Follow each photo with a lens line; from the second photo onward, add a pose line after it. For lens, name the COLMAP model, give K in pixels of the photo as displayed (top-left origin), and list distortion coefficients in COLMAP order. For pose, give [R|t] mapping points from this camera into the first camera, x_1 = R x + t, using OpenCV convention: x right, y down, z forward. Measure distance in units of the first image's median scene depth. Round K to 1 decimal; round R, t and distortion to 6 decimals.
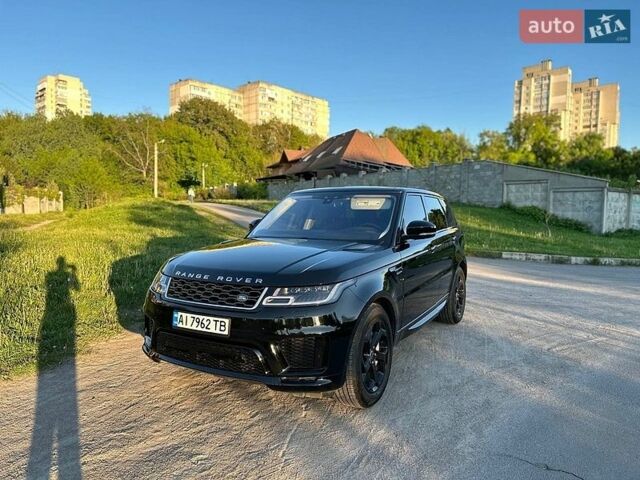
lens RADIAL K [[450.6, 0, 316.0], [0, 450.6, 238.4], [0, 0, 1]] dist [0.048991, -0.062649]
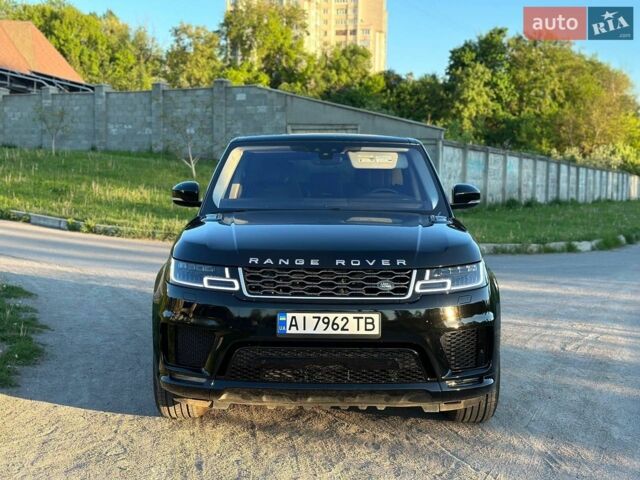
lens RADIAL K [[891.3, 0, 318.4], [0, 891.3, 240.5], [0, 0, 1]] dist [0.106747, 0.000000]
pose [[0.870403, -0.029582, 0.491450, -0.213035], [0.022651, 0.999542, 0.020048, 0.005448], [-0.491818, -0.006317, 0.870675, -0.050504]]
